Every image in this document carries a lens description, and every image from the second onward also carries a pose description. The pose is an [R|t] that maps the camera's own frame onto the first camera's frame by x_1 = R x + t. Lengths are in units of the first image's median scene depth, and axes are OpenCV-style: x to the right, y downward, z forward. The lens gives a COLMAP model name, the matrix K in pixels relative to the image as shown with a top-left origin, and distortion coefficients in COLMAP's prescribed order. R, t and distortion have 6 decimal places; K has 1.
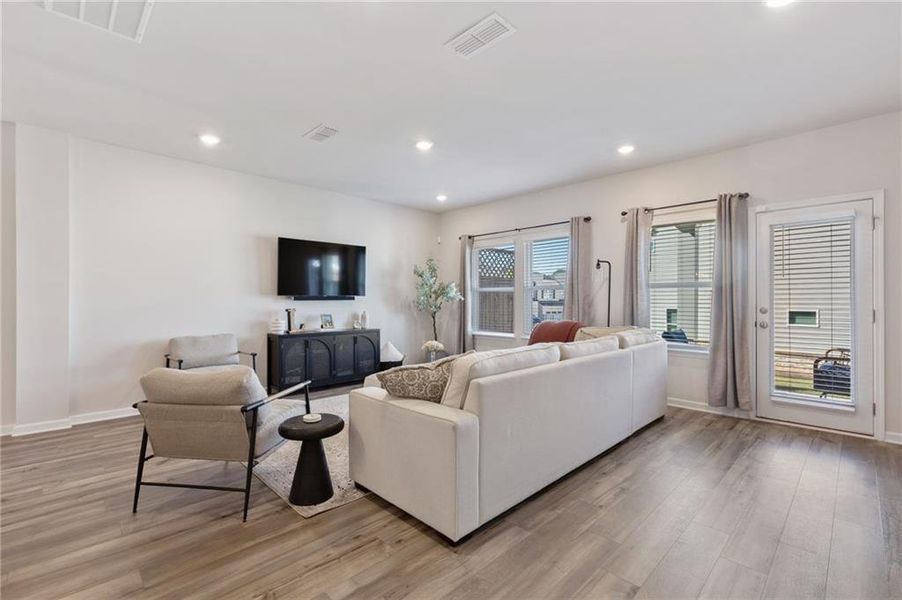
lens RADIAL K [[403.4, 0, 454.3], [0, 403.4, 301.5], [0, 0, 1]] dist [0.001555, 0.000349]
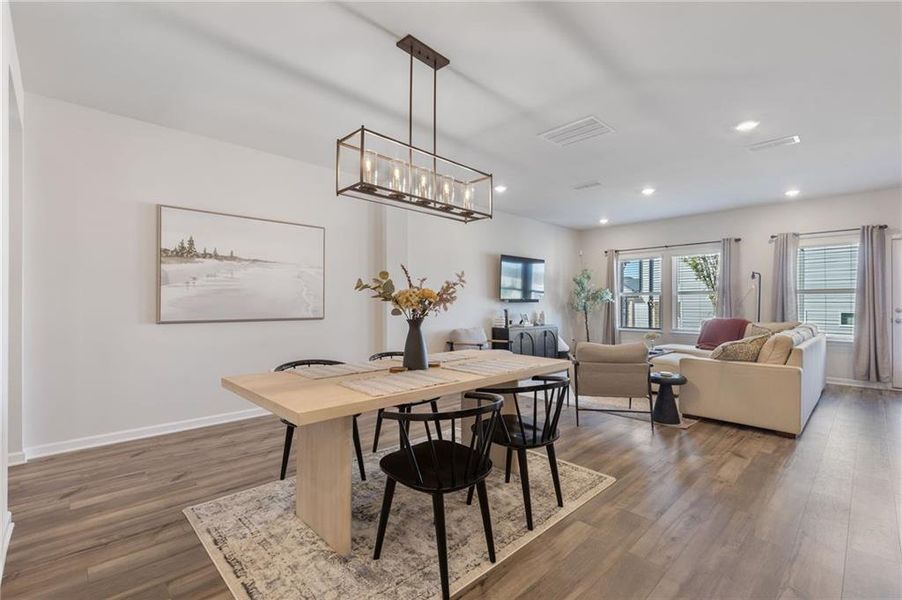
lens RADIAL K [[405.2, 0, 452.9], [0, 405.2, 302.0], [0, 0, 1]] dist [-0.001873, -0.000477]
pose [[0.999779, 0.001878, -0.020922, -0.551527], [-0.001995, 0.999982, -0.005572, 0.003512], [0.020911, 0.005612, 0.999766, -0.311040]]
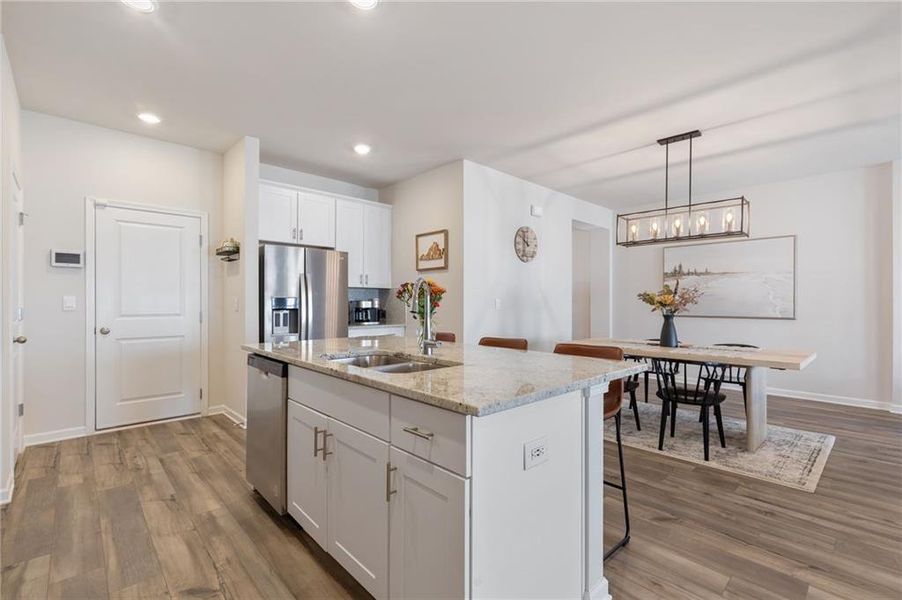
lens RADIAL K [[404.3, 0, 456.1], [0, 404.3, 303.3], [0, 0, 1]] dist [-0.000682, -0.000151]
pose [[-0.029544, 0.001541, -0.999562, 0.134786], [-0.004362, 0.999989, 0.001671, 0.000004], [0.999554, 0.004409, -0.029537, -0.208206]]
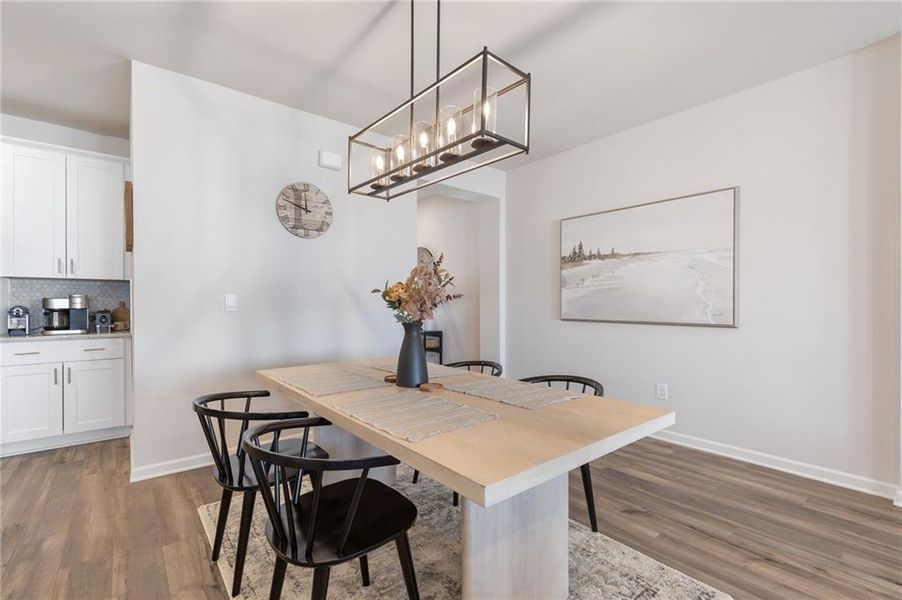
lens RADIAL K [[404.6, 0, 454.6], [0, 404.6, 305.8], [0, 0, 1]] dist [0.001639, 0.000120]
pose [[-0.094742, 0.008160, -0.995468, -0.239944], [-0.002911, 0.999960, 0.008474, 0.001668], [0.995498, 0.003700, -0.094715, 0.227584]]
